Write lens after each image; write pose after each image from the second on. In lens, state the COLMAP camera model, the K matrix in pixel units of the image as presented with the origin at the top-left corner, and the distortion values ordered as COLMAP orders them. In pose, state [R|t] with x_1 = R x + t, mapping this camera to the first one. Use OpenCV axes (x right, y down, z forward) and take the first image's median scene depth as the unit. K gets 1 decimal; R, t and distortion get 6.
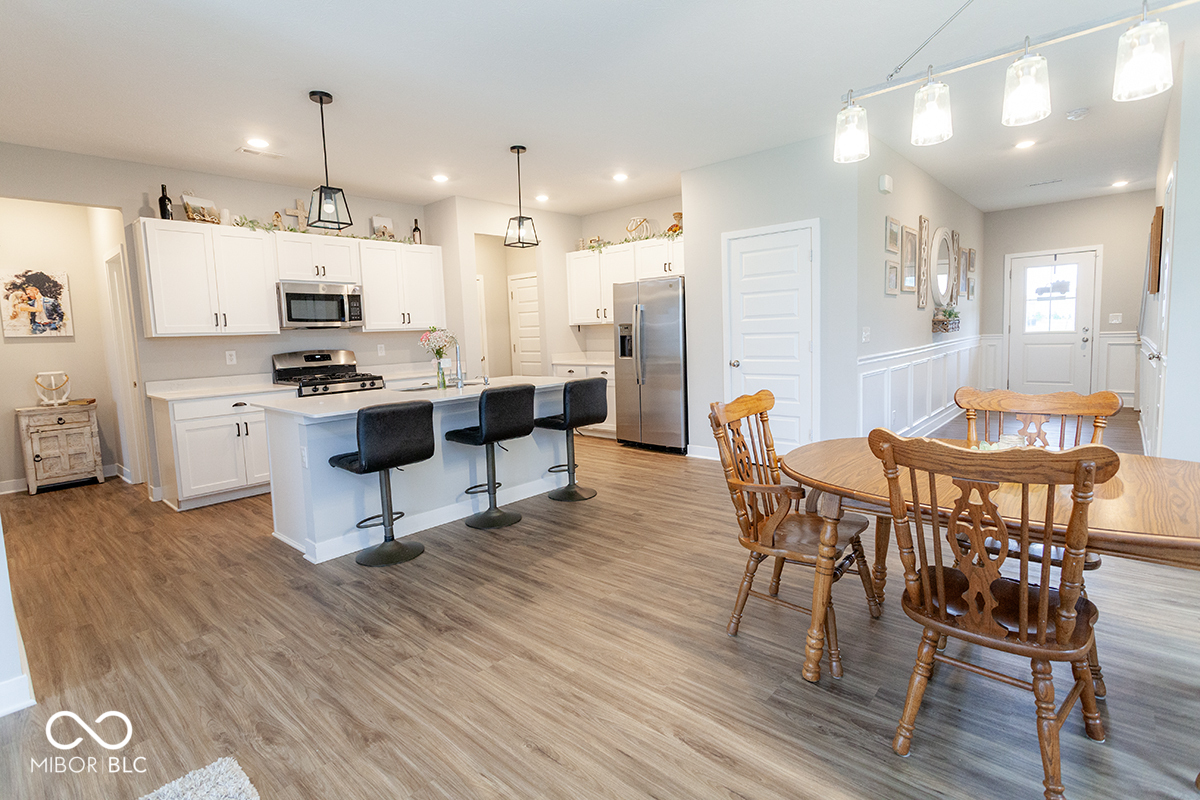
lens RADIAL K [[575.1, 0, 609.1], [0, 575.1, 395.2], [0, 0, 1]] dist [0.012453, -0.001253]
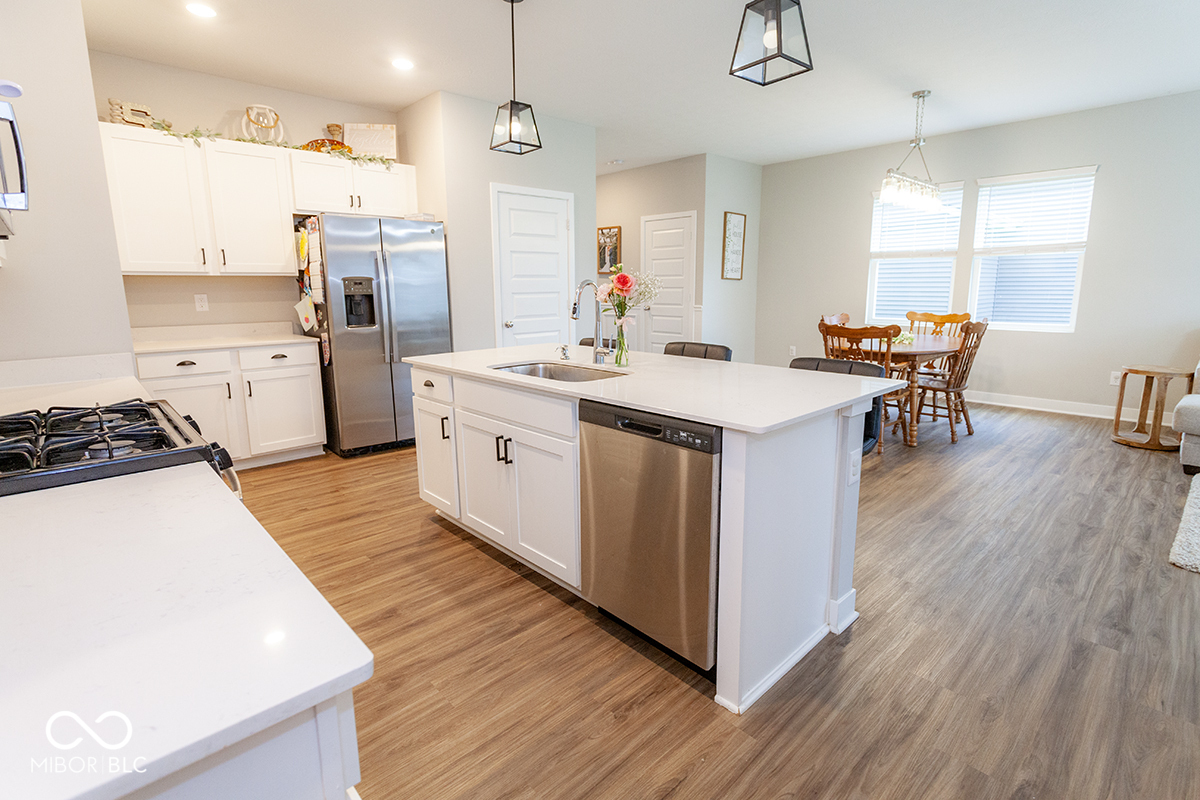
lens RADIAL K [[575.1, 0, 600.1], [0, 575.1, 389.6], [0, 0, 1]] dist [0.012453, -0.001253]
pose [[0.079277, -0.147202, 0.985924, -1.476412], [0.118367, 0.983430, 0.137312, -0.123409], [-0.989800, 0.105816, 0.095388, 1.538784]]
